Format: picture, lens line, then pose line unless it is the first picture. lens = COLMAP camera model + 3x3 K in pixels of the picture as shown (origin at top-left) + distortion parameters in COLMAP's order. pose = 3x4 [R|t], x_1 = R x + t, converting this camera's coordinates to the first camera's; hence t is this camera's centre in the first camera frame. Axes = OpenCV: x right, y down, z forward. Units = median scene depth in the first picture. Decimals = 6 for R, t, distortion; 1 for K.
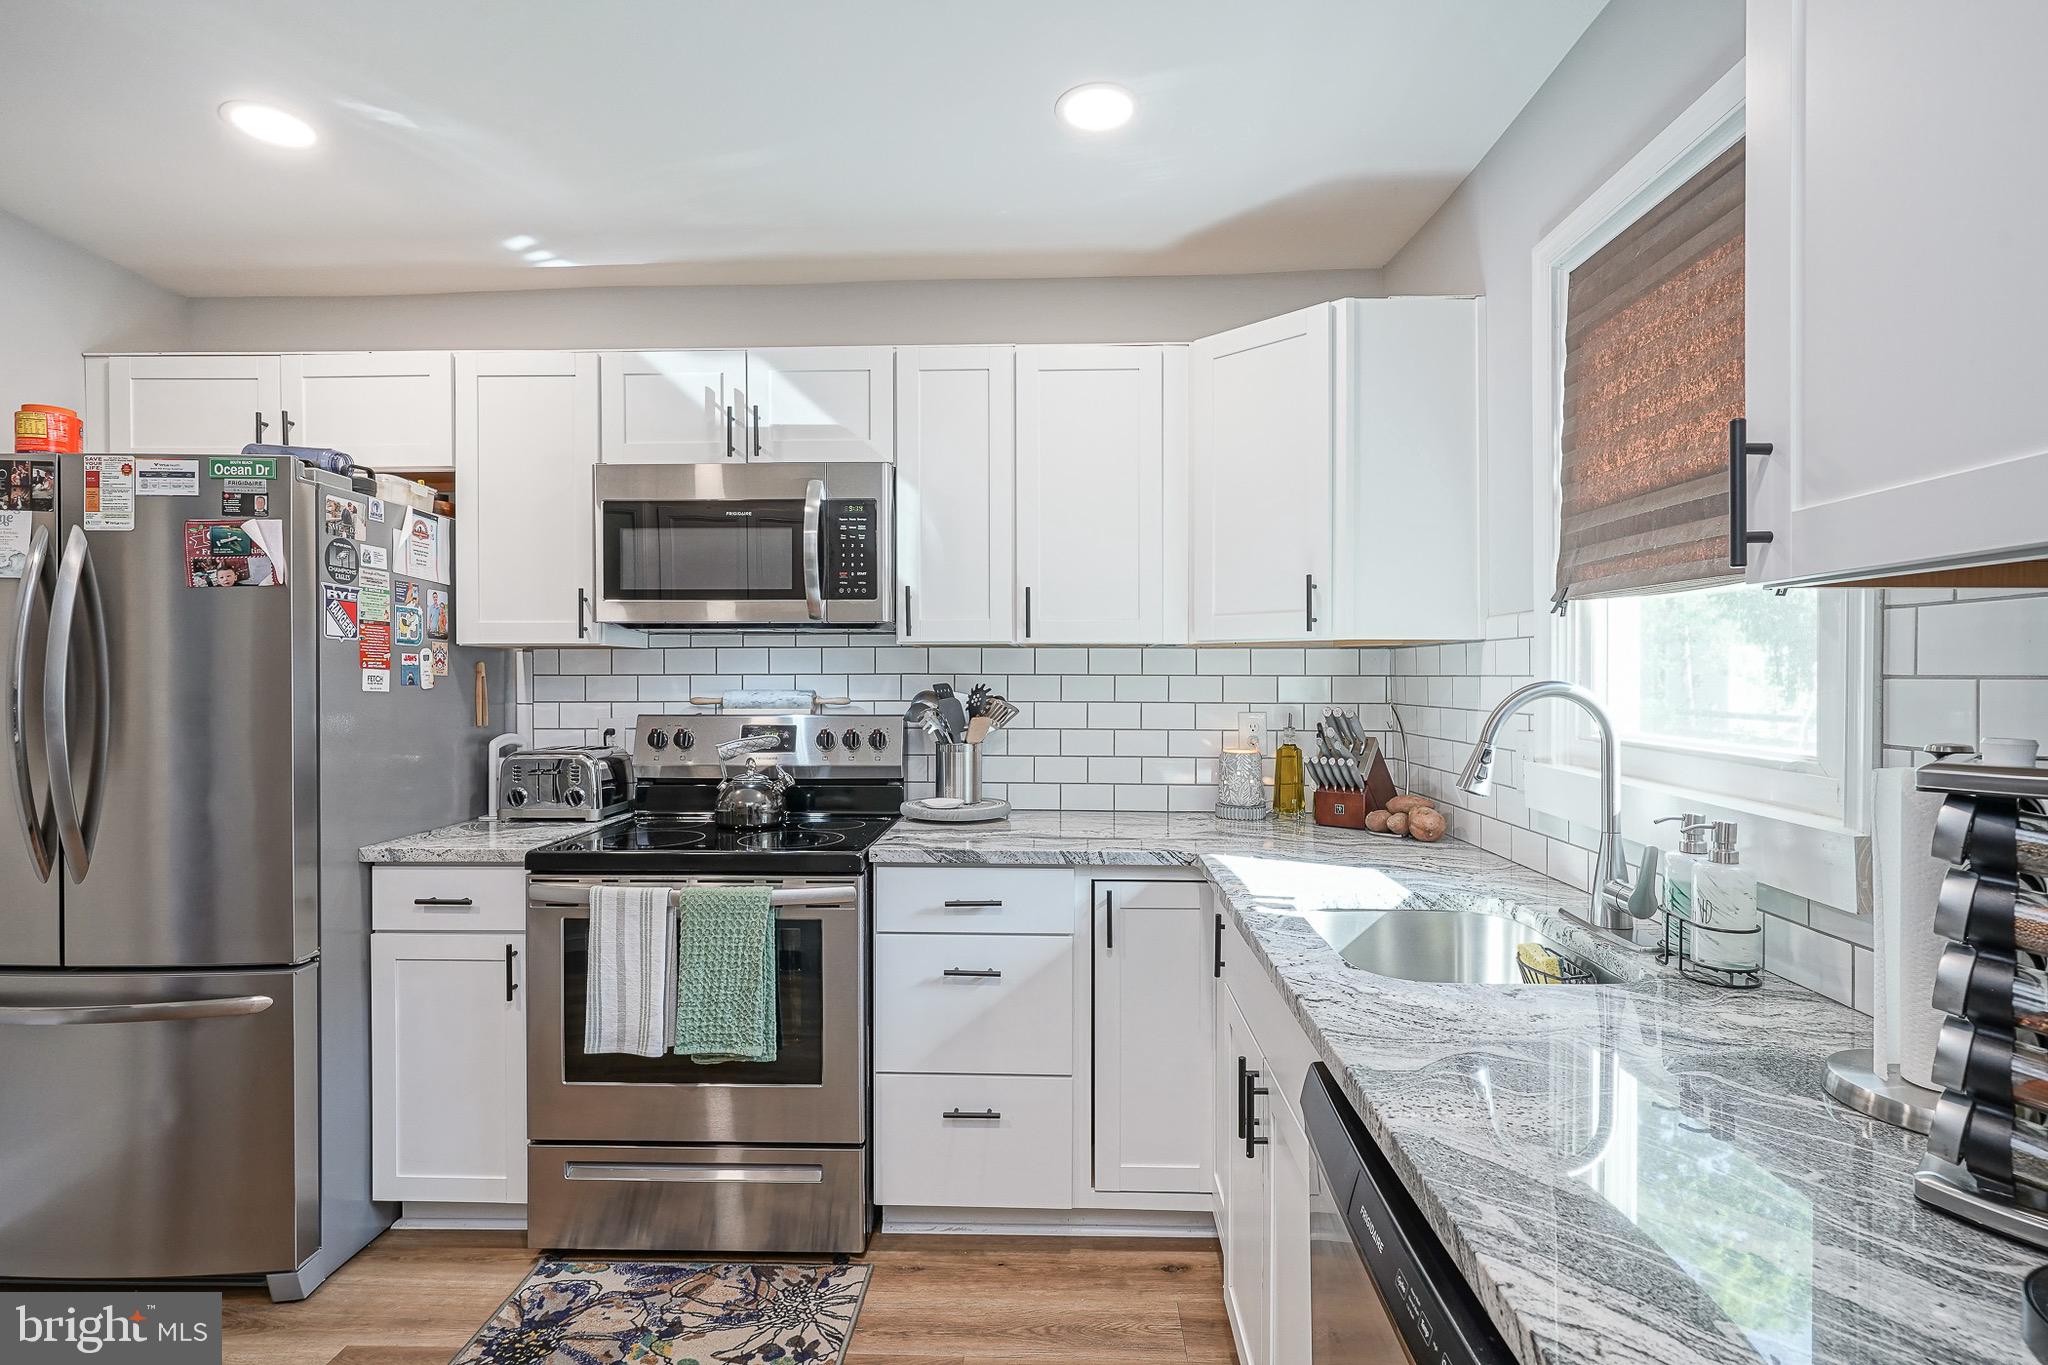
lens RADIAL K [[987.7, 0, 1008.2], [0, 987.7, 687.3], [0, 0, 1]] dist [-0.011214, 0.005369]
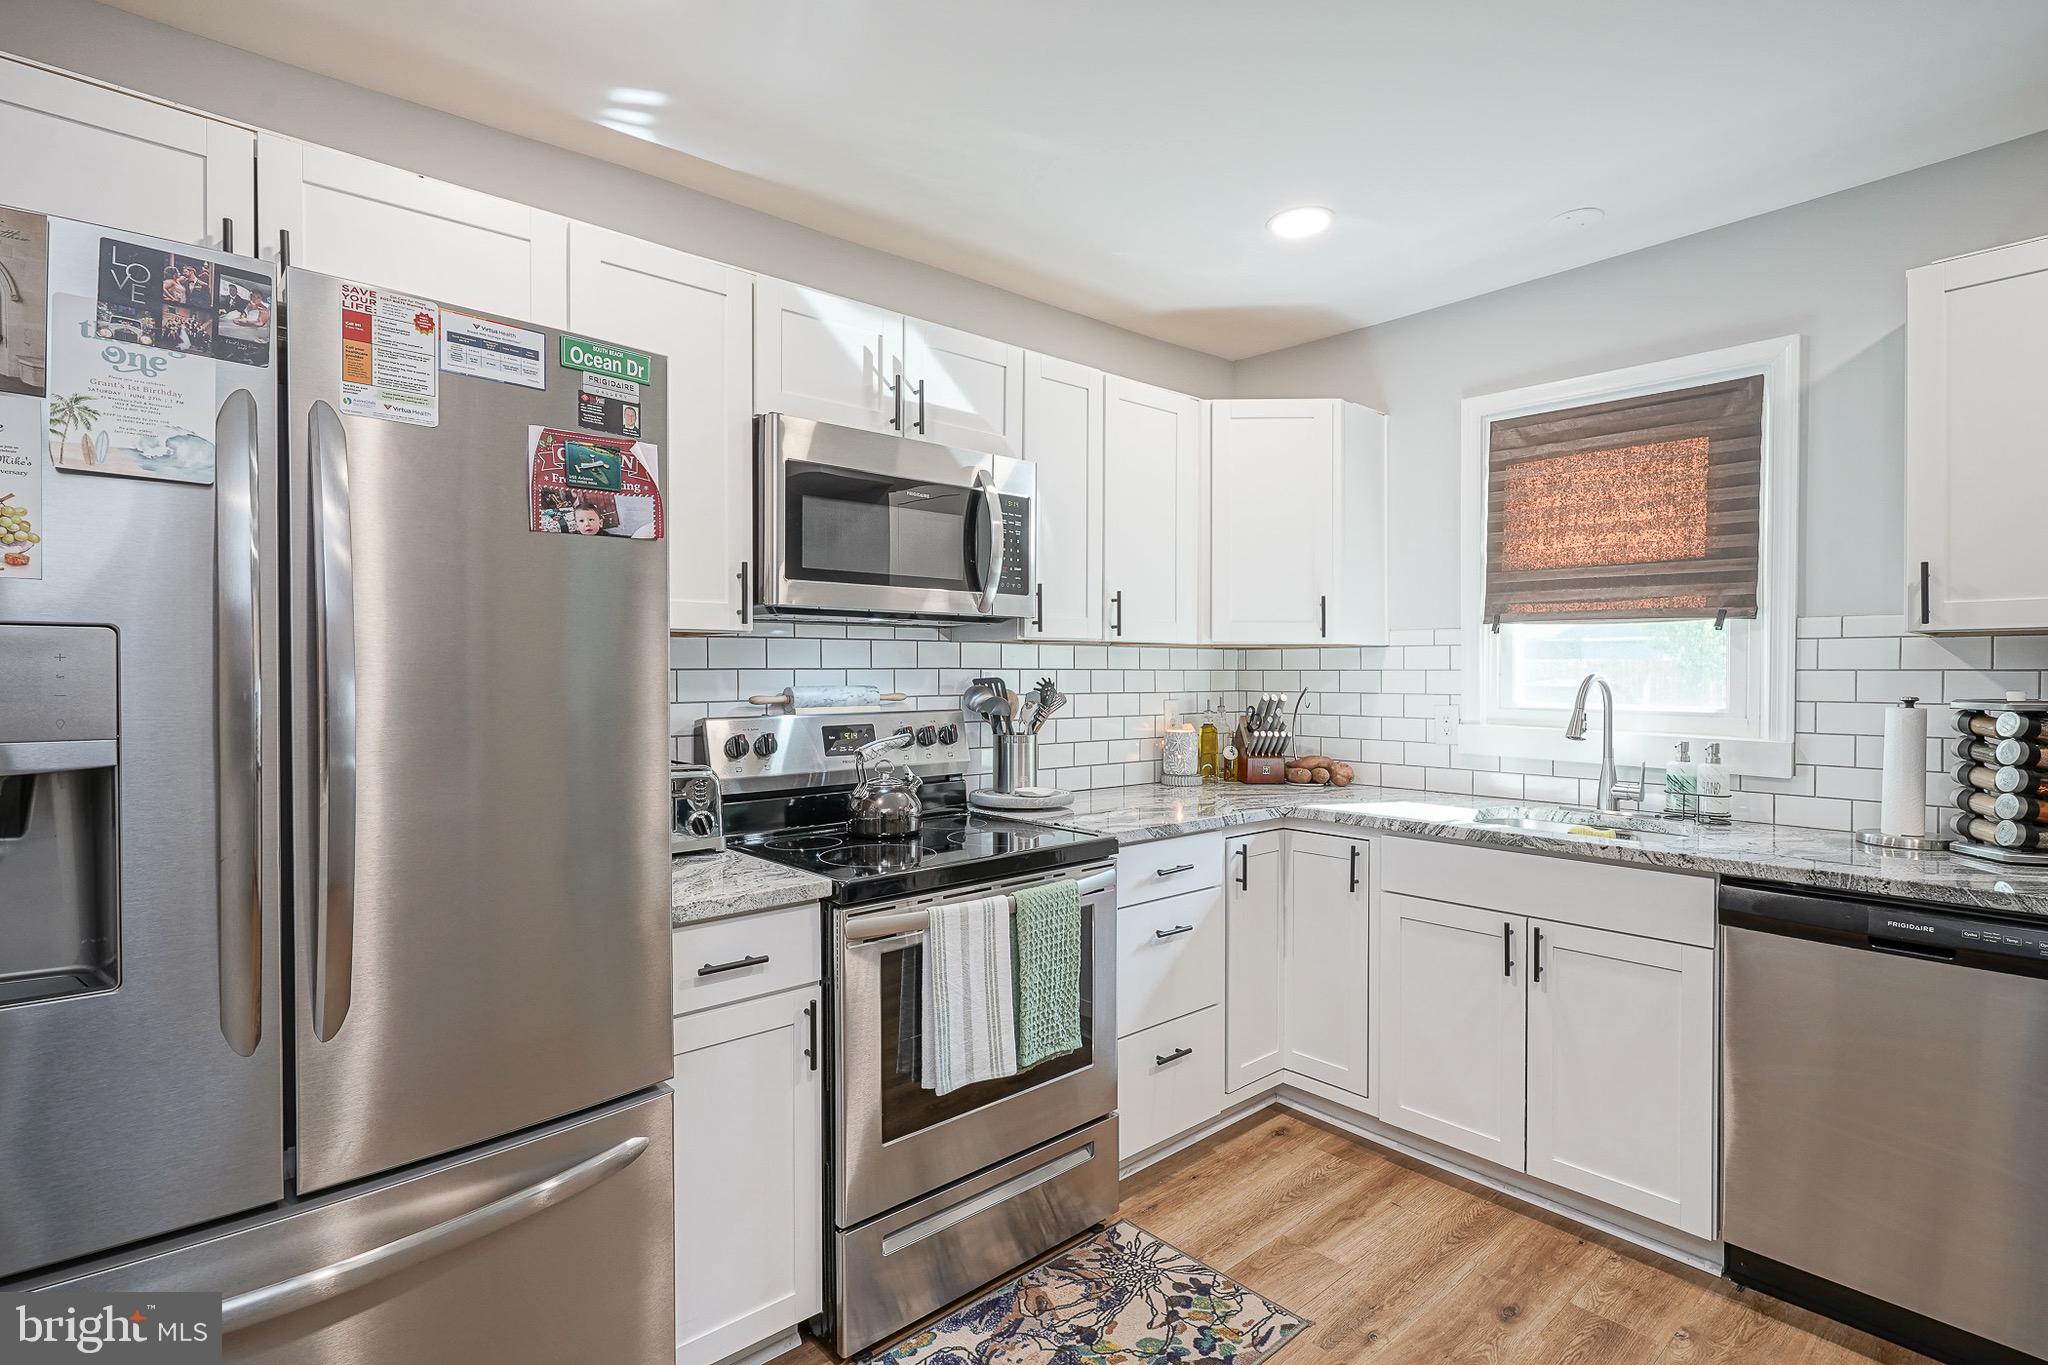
lens RADIAL K [[987.7, 0, 1042.4], [0, 987.7, 684.7], [0, 0, 1]] dist [-0.011214, 0.005369]
pose [[0.725608, -0.010415, 0.688030, -0.959340], [0.008668, 0.999944, 0.005996, -0.003169], [-0.688054, 0.001613, 0.725657, 0.287991]]
